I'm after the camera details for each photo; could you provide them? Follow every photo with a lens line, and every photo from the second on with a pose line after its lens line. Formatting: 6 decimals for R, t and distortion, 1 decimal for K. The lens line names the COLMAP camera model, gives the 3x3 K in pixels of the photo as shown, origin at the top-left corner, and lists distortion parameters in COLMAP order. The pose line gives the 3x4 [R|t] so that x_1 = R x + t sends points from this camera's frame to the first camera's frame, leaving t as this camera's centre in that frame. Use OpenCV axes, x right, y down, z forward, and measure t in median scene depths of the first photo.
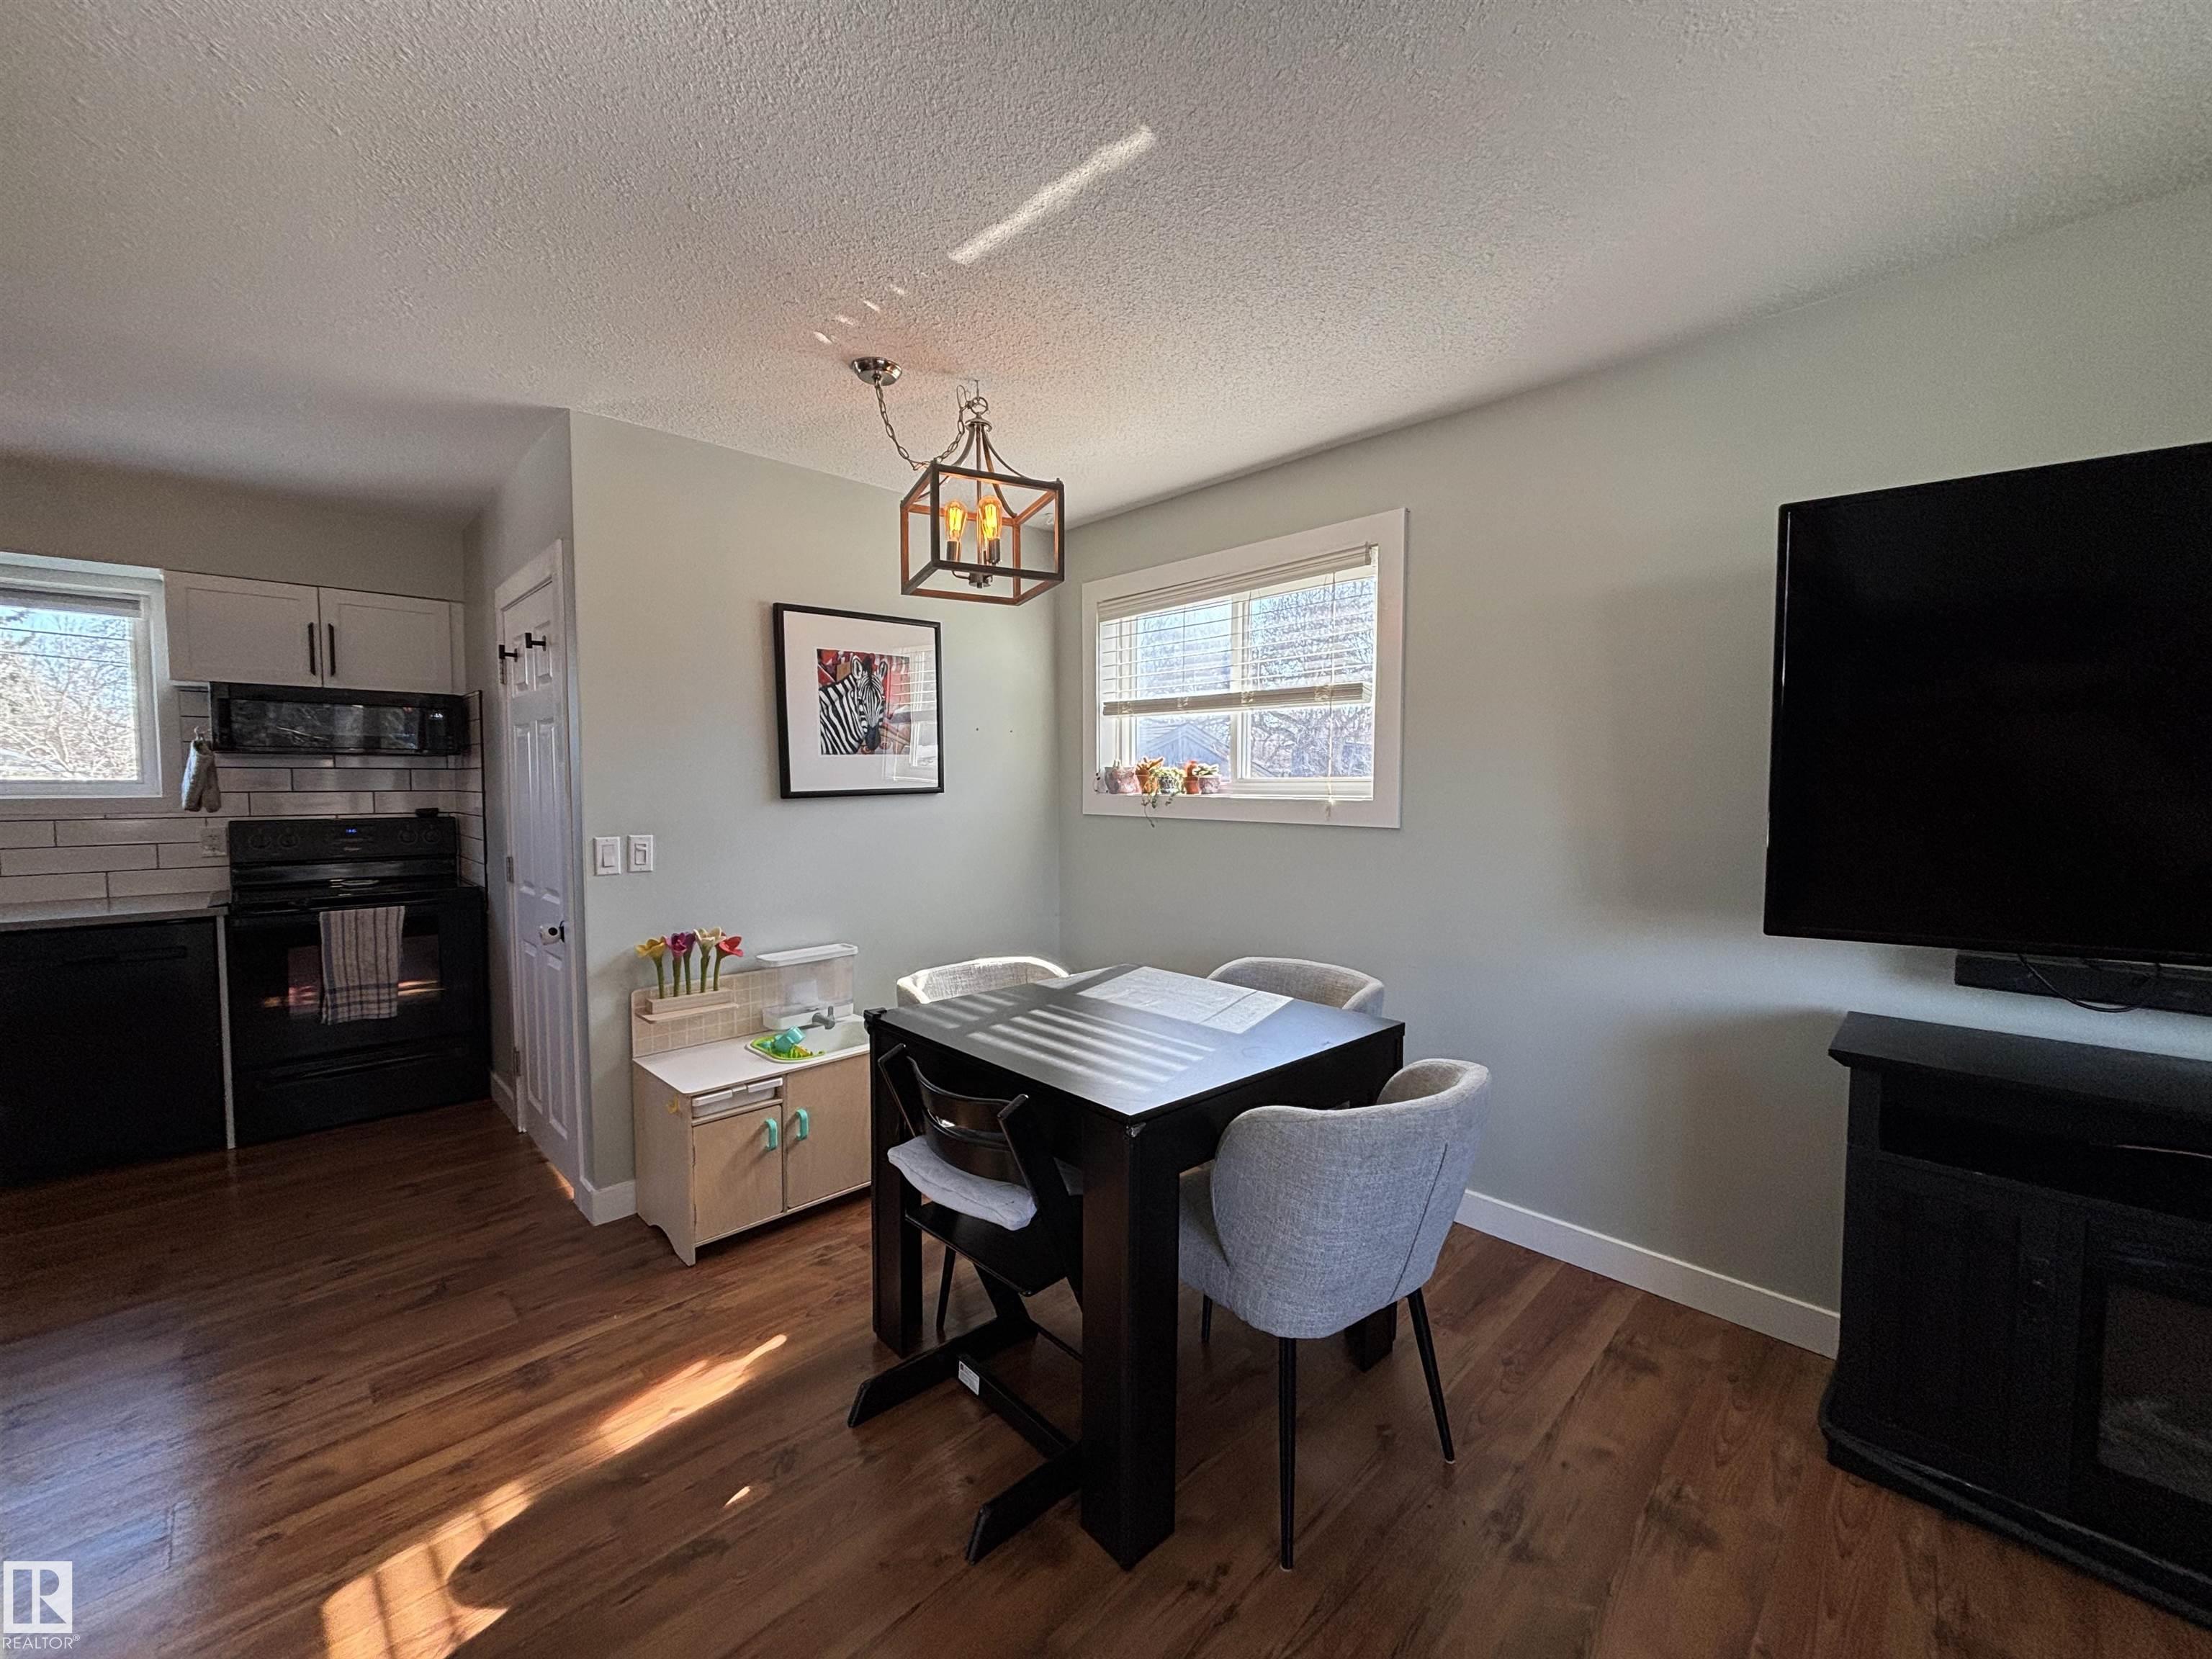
lens RADIAL K [[881.9, 0, 1097.3], [0, 881.9, 830.4], [0, 0, 1]] dist [-0.002801, 0.000441]
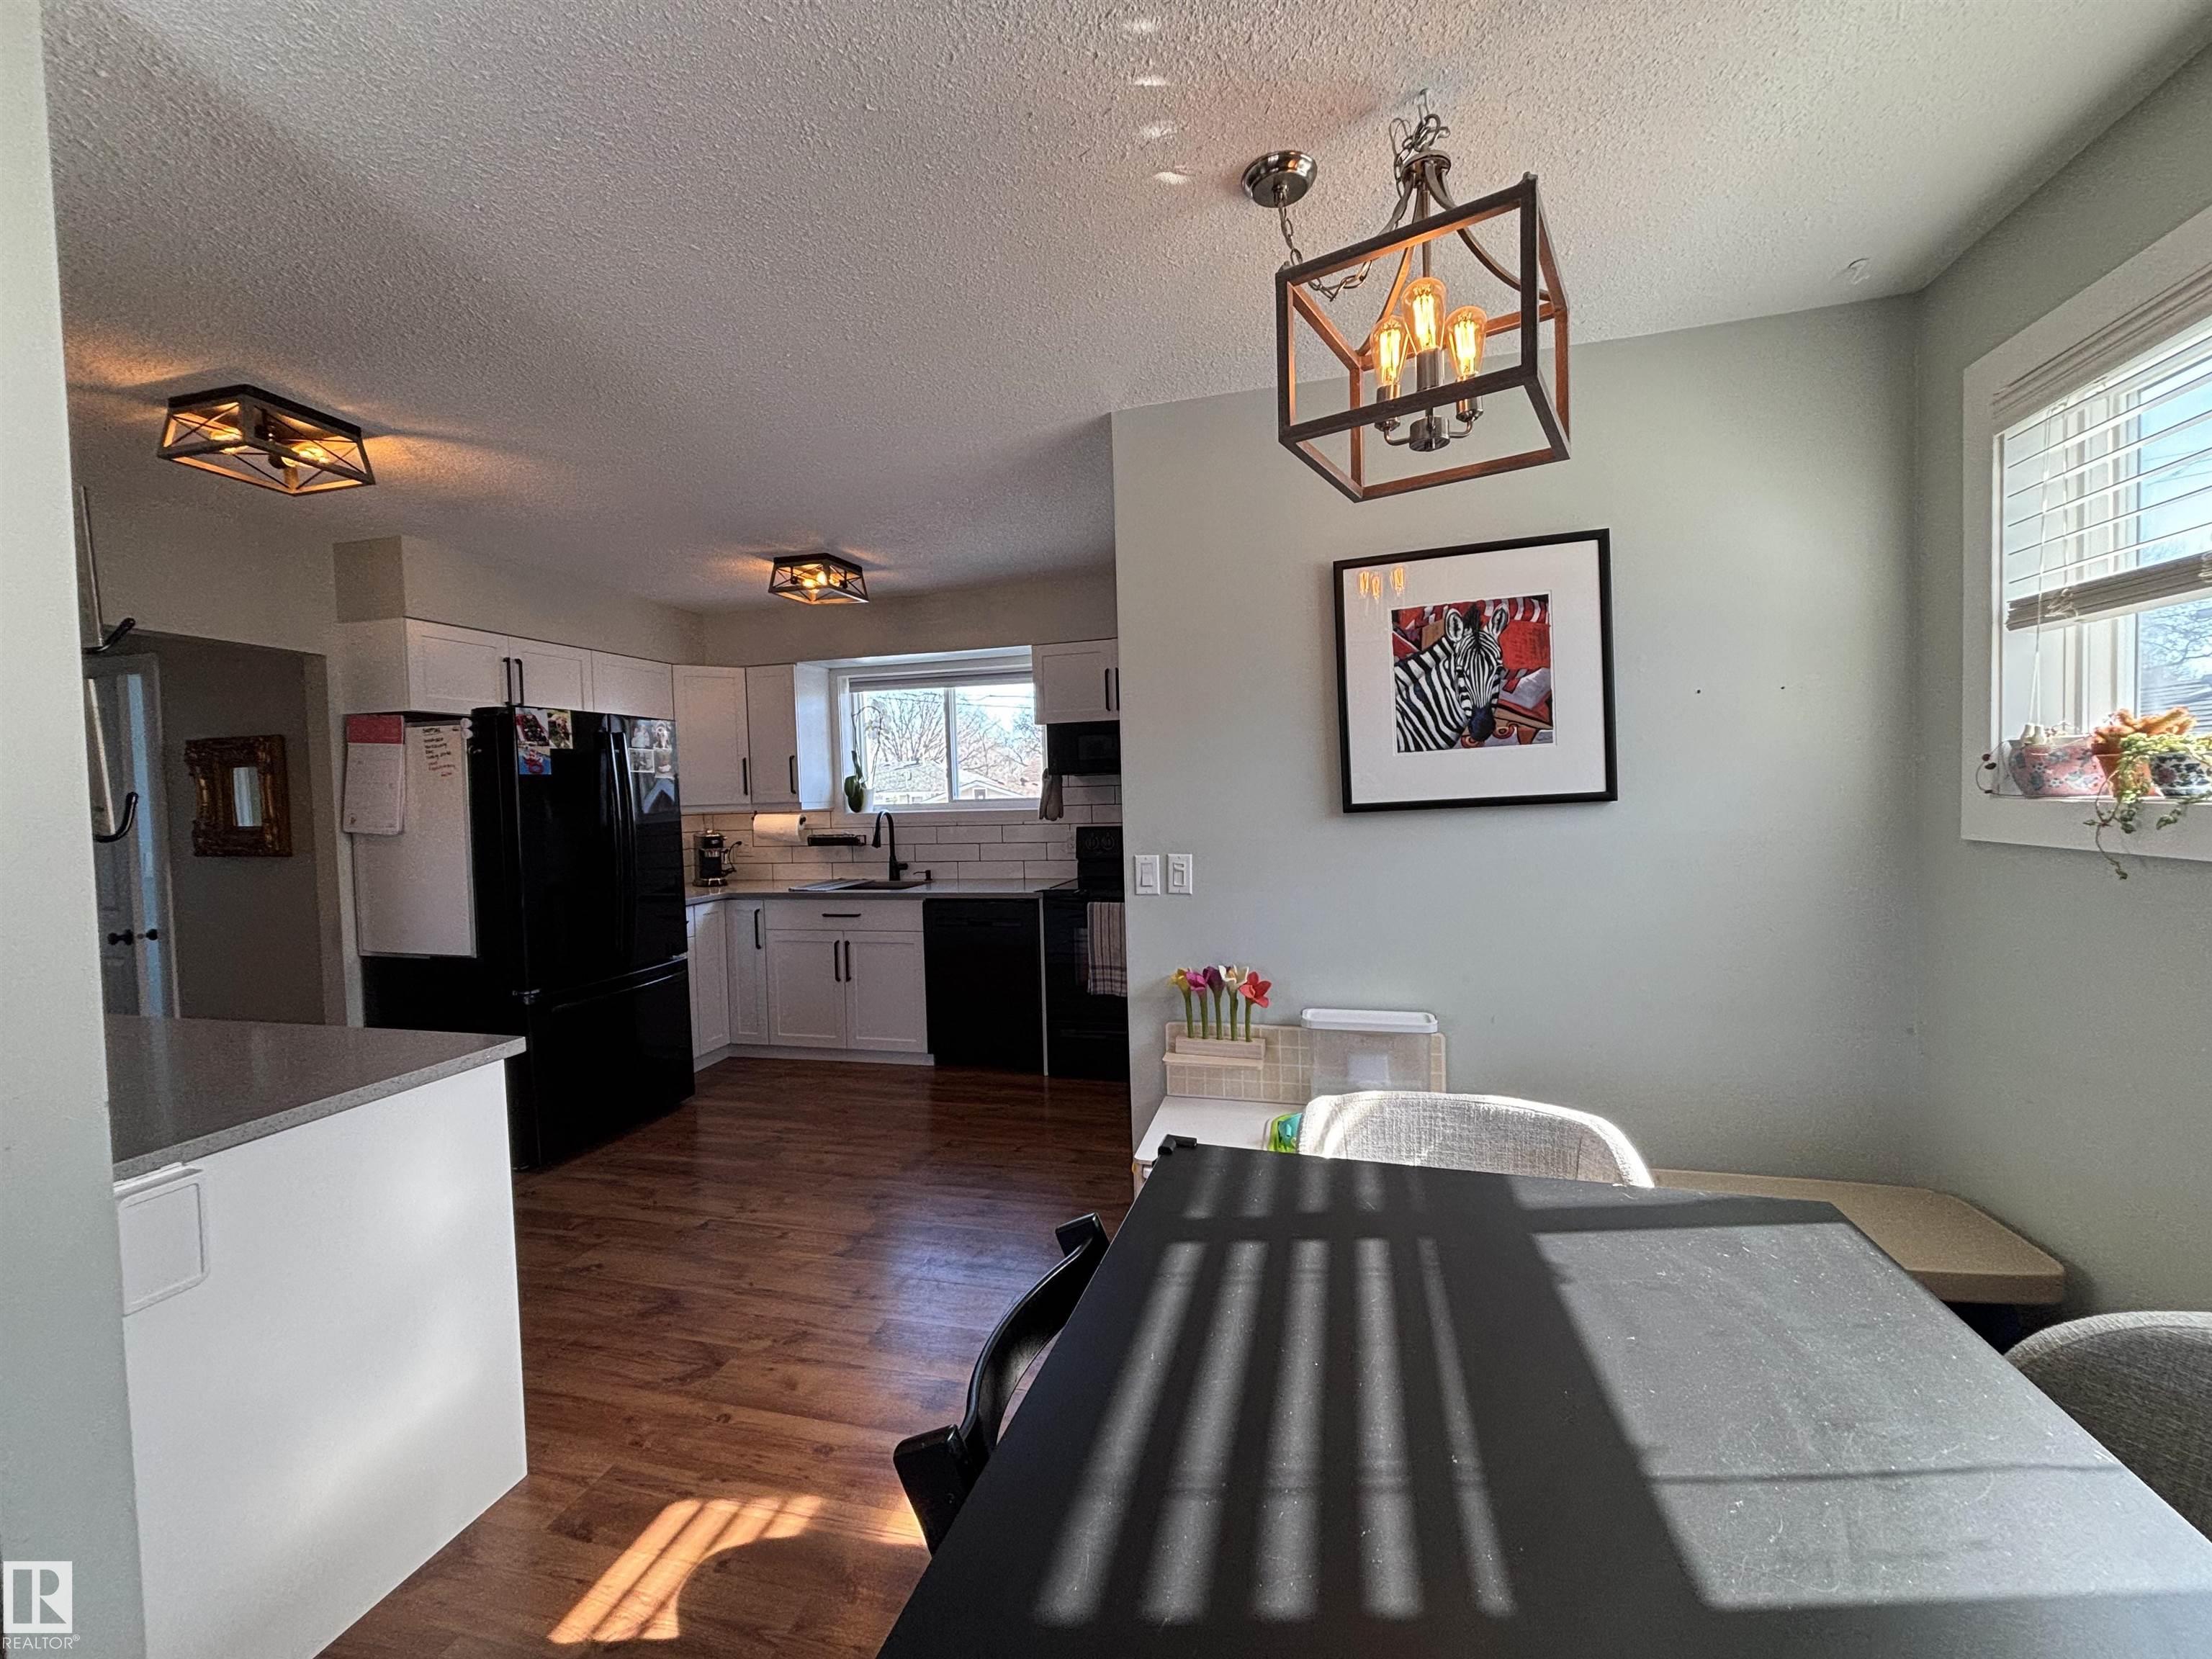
lens RADIAL K [[881.9, 0, 1101.8], [0, 881.9, 828.4], [0, 0, 1]] dist [-0.002801, 0.000441]
pose [[0.511579, 0.016963, -0.859069, 0.193004], [-0.015822, 0.999822, 0.010320, -0.025746], [0.859091, 0.008312, 0.511756, 0.403120]]
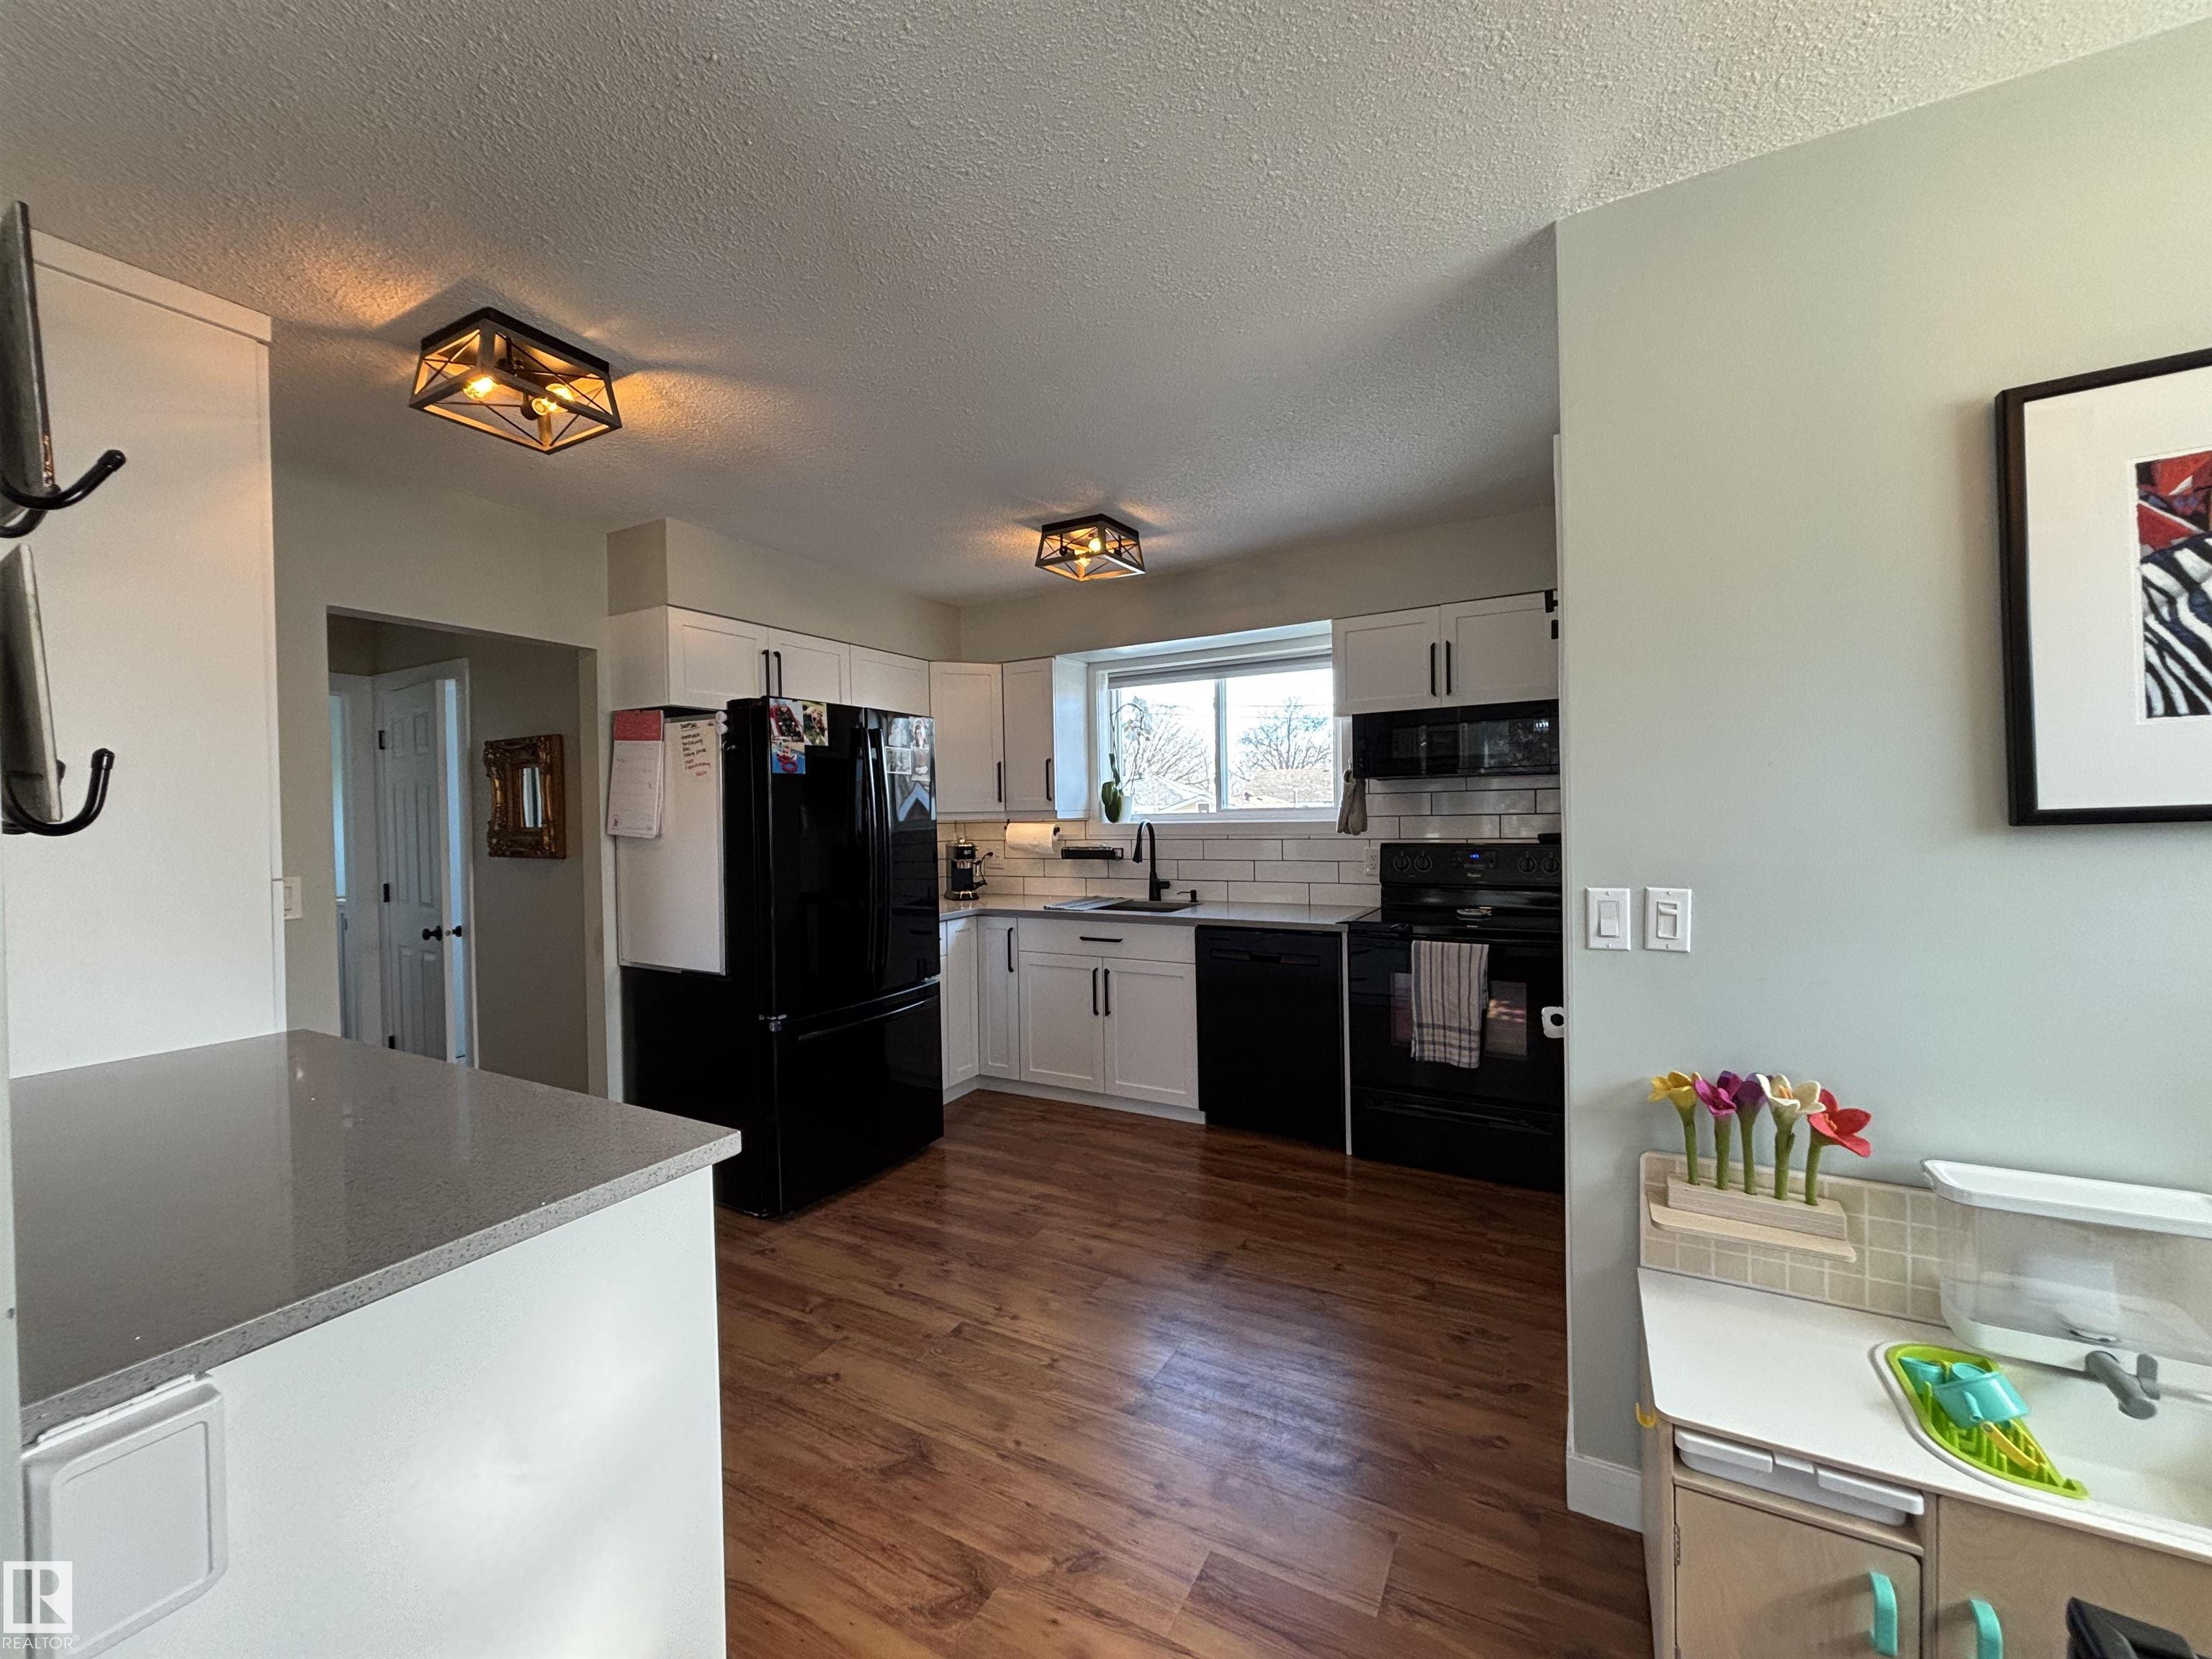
lens RADIAL K [[881.9, 0, 1103.5], [0, 881.9, 826.7], [0, 0, 1]] dist [-0.002801, 0.000441]
pose [[0.289025, 0.005787, -0.957304, -0.060560], [-0.031072, 0.999512, -0.003339, -0.018814], [0.956817, 0.030710, 0.289064, 0.412126]]
